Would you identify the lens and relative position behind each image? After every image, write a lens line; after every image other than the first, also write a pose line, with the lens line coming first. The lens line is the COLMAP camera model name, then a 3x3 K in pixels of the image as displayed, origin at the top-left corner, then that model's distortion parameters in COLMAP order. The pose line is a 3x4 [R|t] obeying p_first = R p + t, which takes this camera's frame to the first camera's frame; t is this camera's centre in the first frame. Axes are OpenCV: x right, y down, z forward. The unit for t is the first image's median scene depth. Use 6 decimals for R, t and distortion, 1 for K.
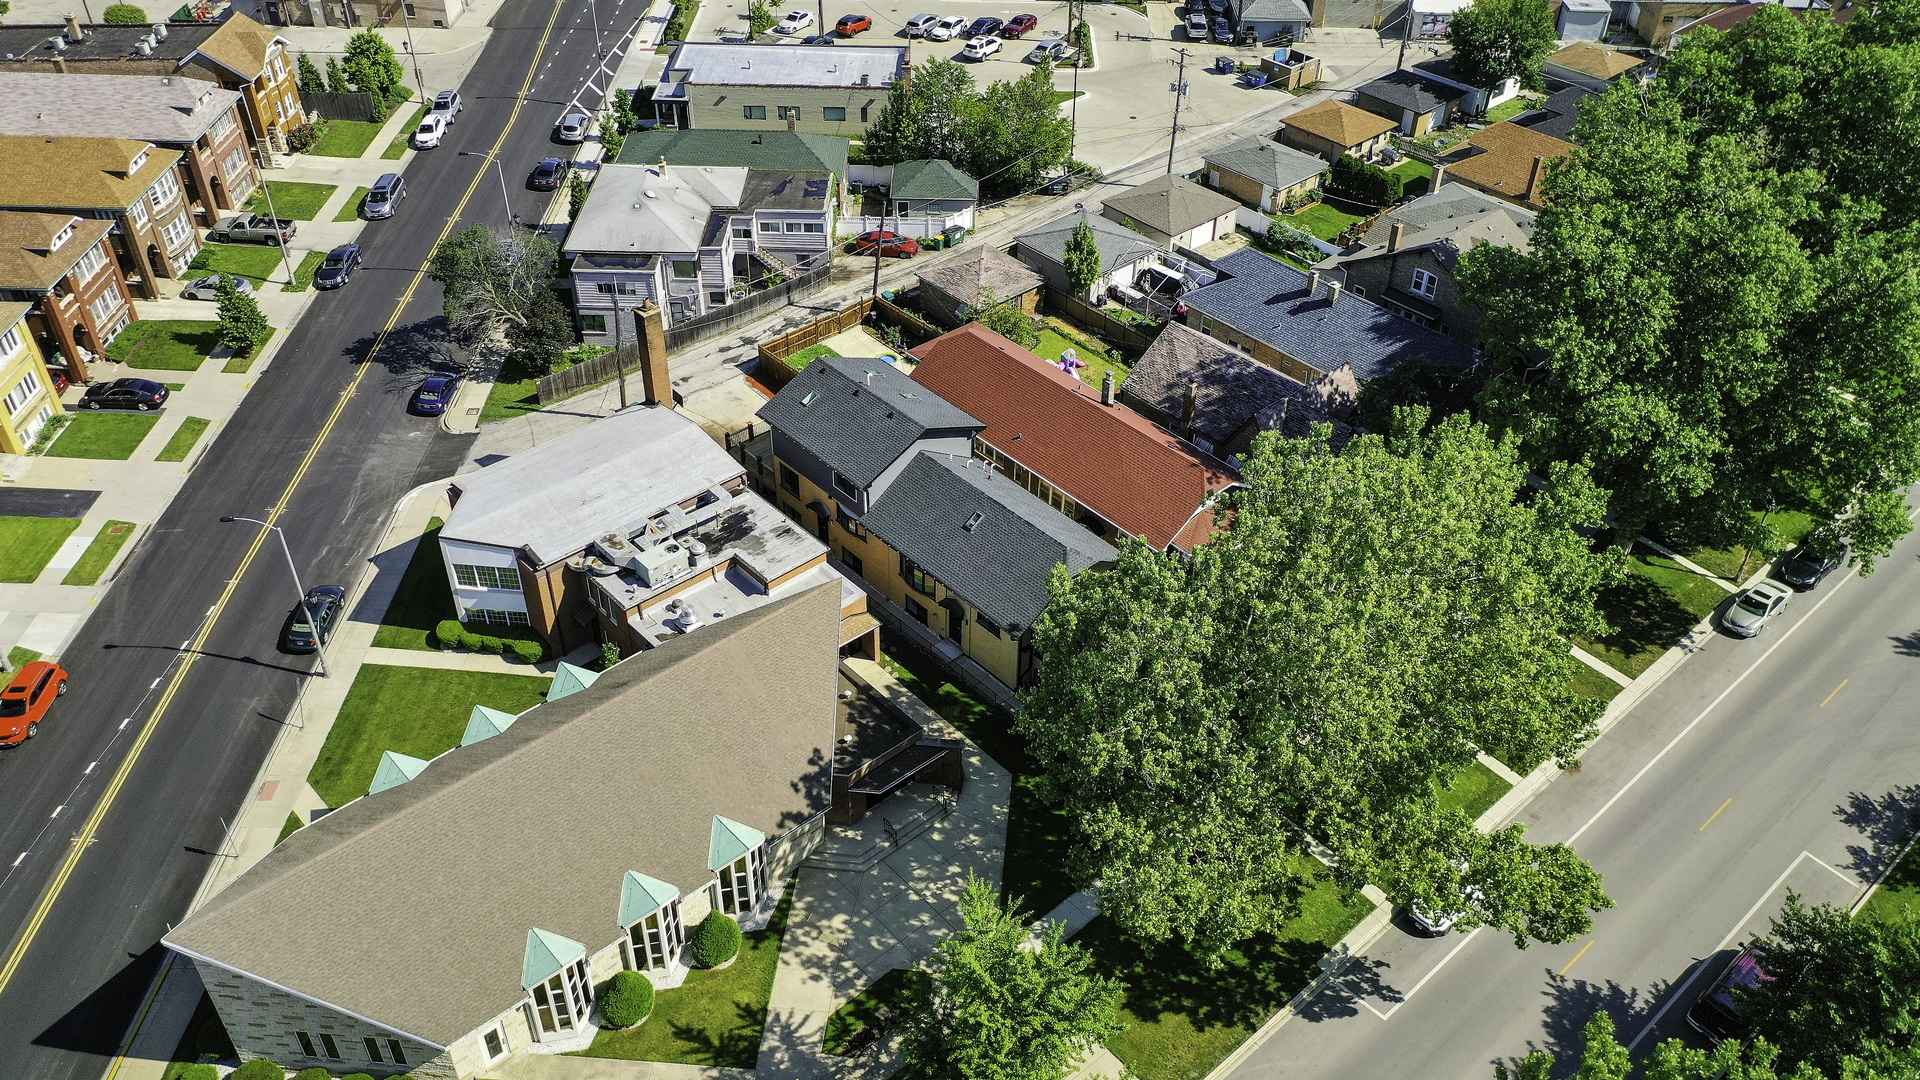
lens RADIAL K [[1528.9, 0, 957.0], [0, 1528.9, 539.3], [0, 0, 1]] dist [0.006944, 0.000800]
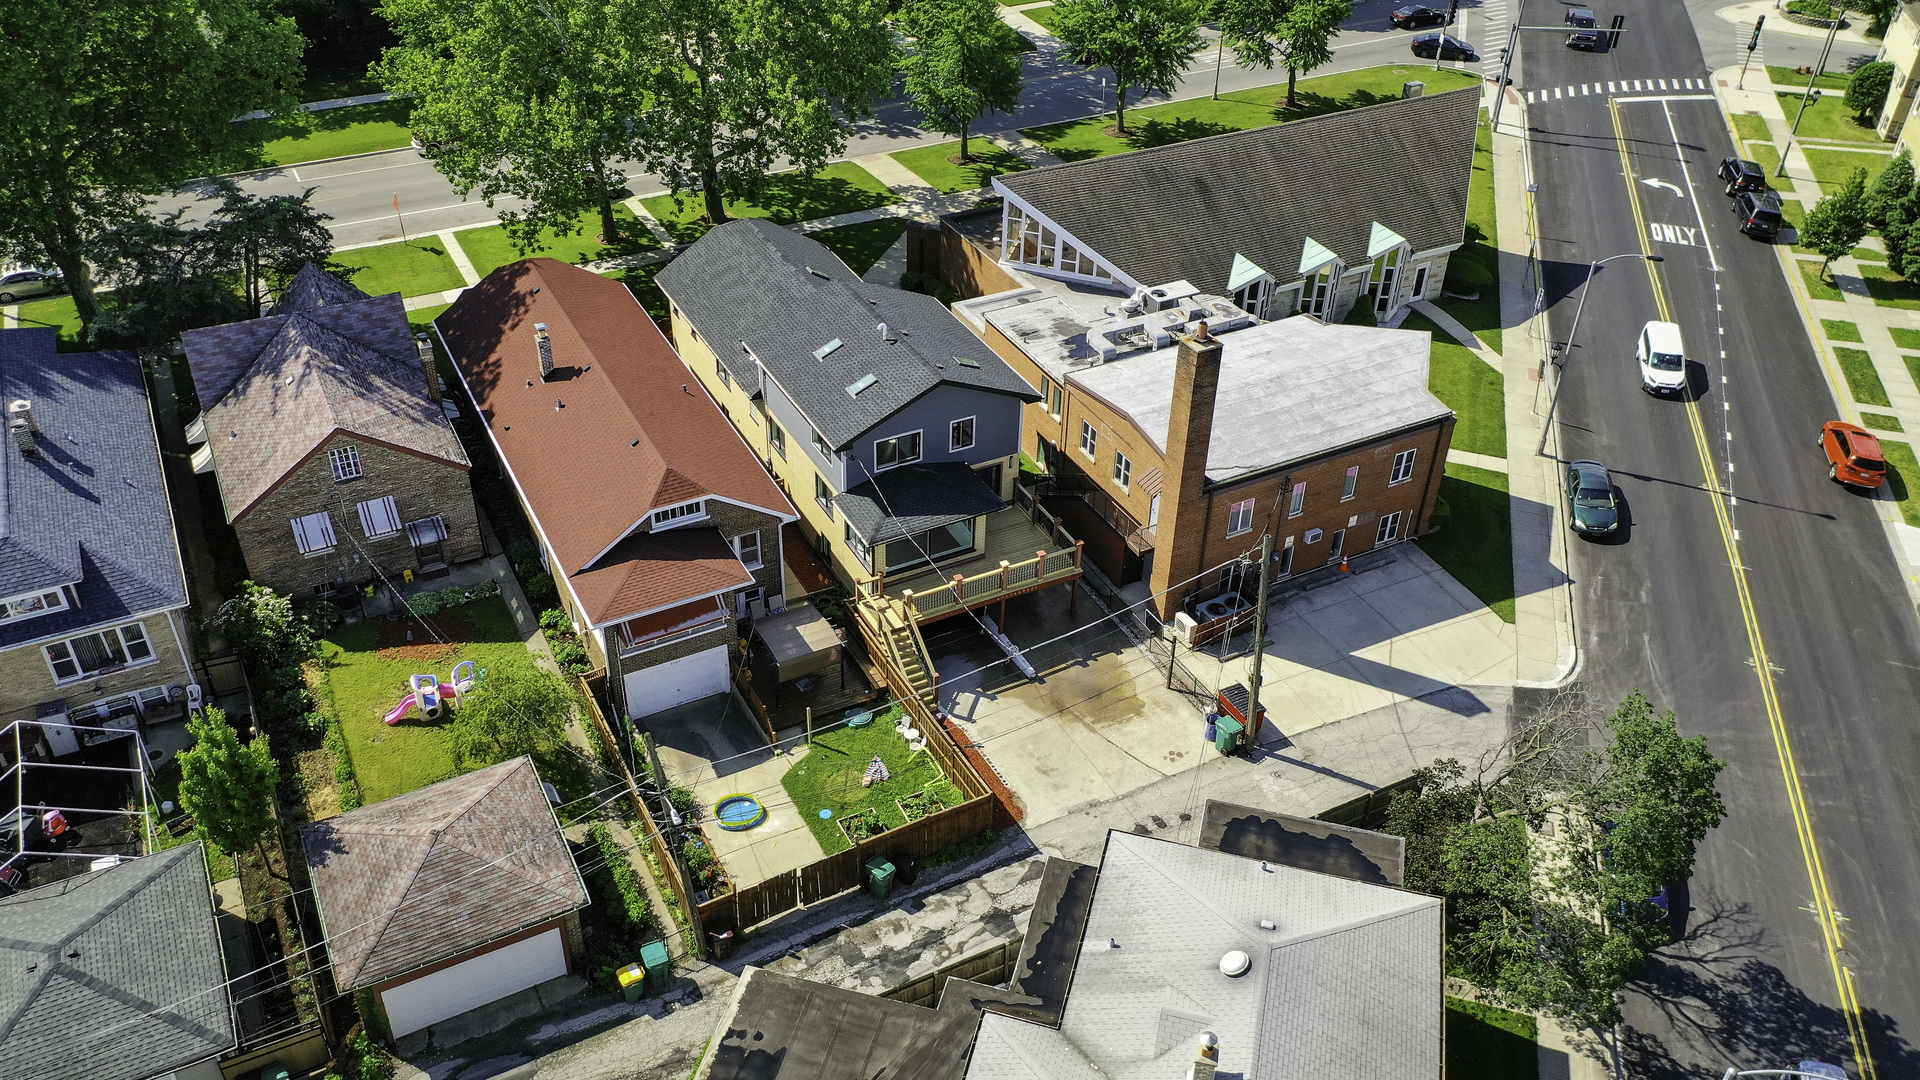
lens RADIAL K [[1528.9, 0, 958.0], [0, 1528.9, 540.7], [0, 0, 1]] dist [0.006944, 0.000800]
pose [[-0.969665, -0.167720, 0.177819, -0.240030], [0.122861, 0.294477, 0.947728, -0.763041], [-0.211317, 0.940826, -0.264938, 1.312089]]
